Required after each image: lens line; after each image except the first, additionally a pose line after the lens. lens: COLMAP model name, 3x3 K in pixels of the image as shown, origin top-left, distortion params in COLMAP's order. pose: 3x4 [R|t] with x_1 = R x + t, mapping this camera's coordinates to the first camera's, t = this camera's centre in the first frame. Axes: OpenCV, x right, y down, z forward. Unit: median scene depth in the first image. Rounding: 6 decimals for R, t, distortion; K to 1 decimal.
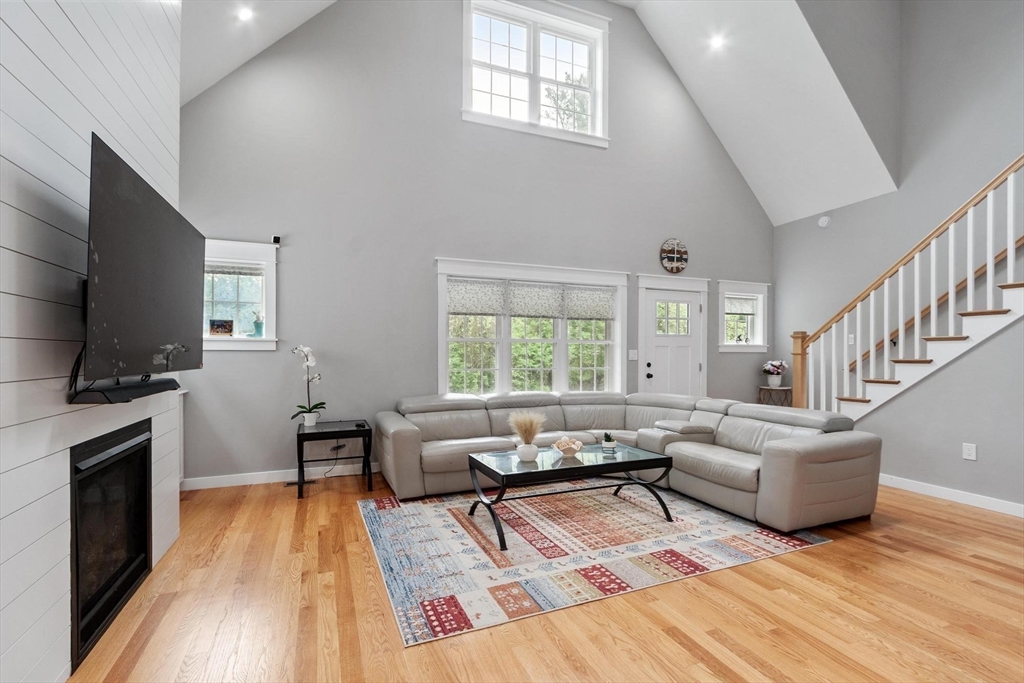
lens RADIAL K [[451.8, 0, 494.3], [0, 451.8, 353.8], [0, 0, 1]] dist [0.000440, 0.000107]
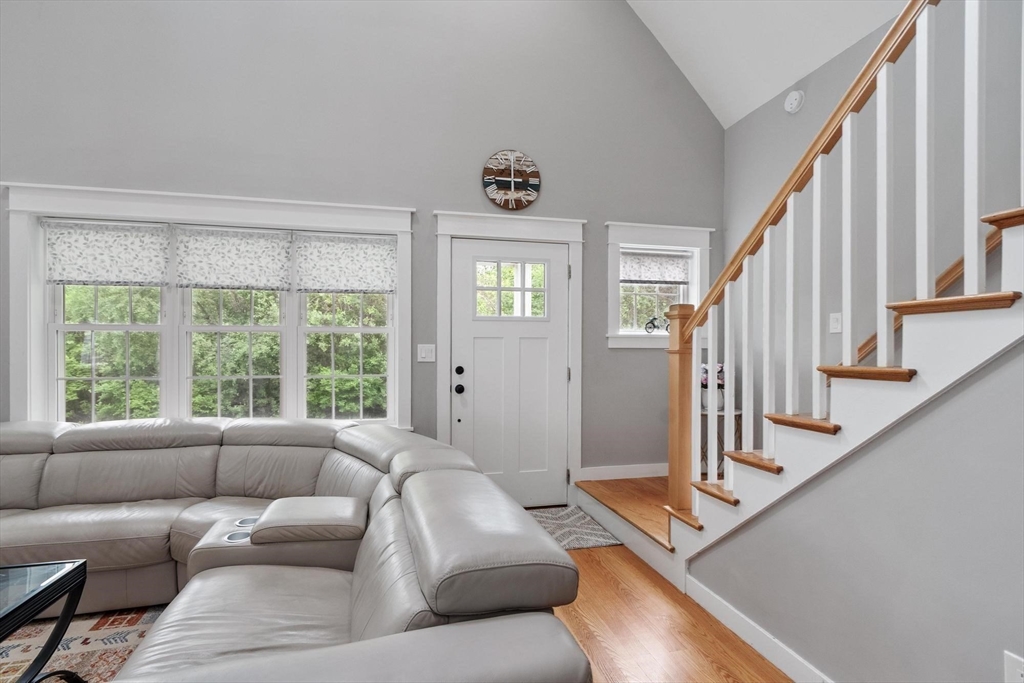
lens RADIAL K [[478.0, 0, 493.0], [0, 478.0, 350.2], [0, 0, 1]] dist [-0.003136, -0.000694]
pose [[0.989615, -0.000597, -0.143743, 0.484014], [0.000613, 1.000000, 0.000069, -0.000912], [0.143743, -0.000157, 0.989615, 0.415432]]
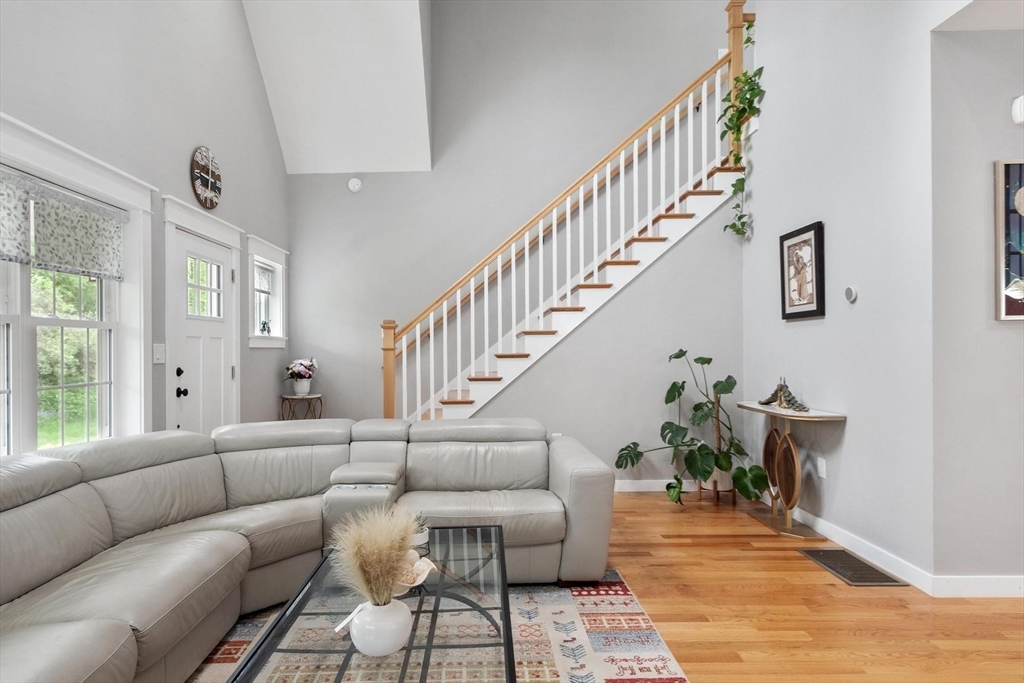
lens RADIAL K [[599.5, 0, 491.0], [0, 599.5, 346.4], [0, 0, 1]] dist [0.004917, 0.000178]
pose [[0.353486, -0.001680, 0.935438, -0.191568], [0.008900, 0.999959, -0.001567, -0.000817], [-0.935397, 0.008880, 0.353487, 0.419872]]
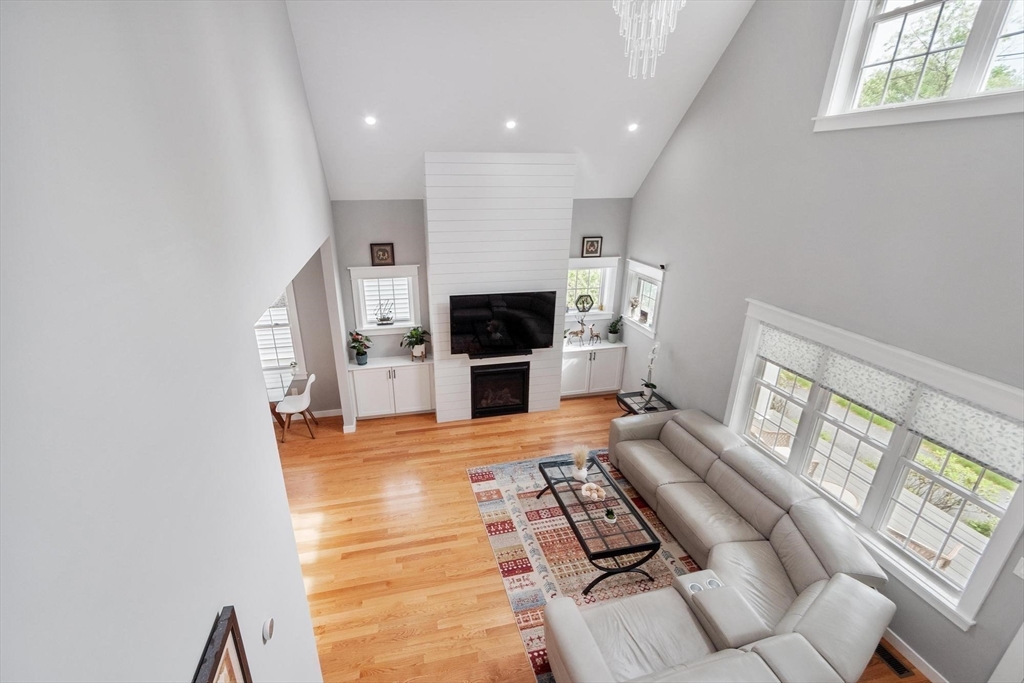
lens RADIAL K [[451.8, 0, 494.3], [0, 451.8, 353.8], [0, 0, 1]] dist [0.000440, 0.000107]
pose [[-0.136774, 0.361762, -0.922183, 0.746934], [-0.008332, 0.930479, 0.366252, -0.383554], [0.990567, 0.057778, -0.124251, 0.496614]]
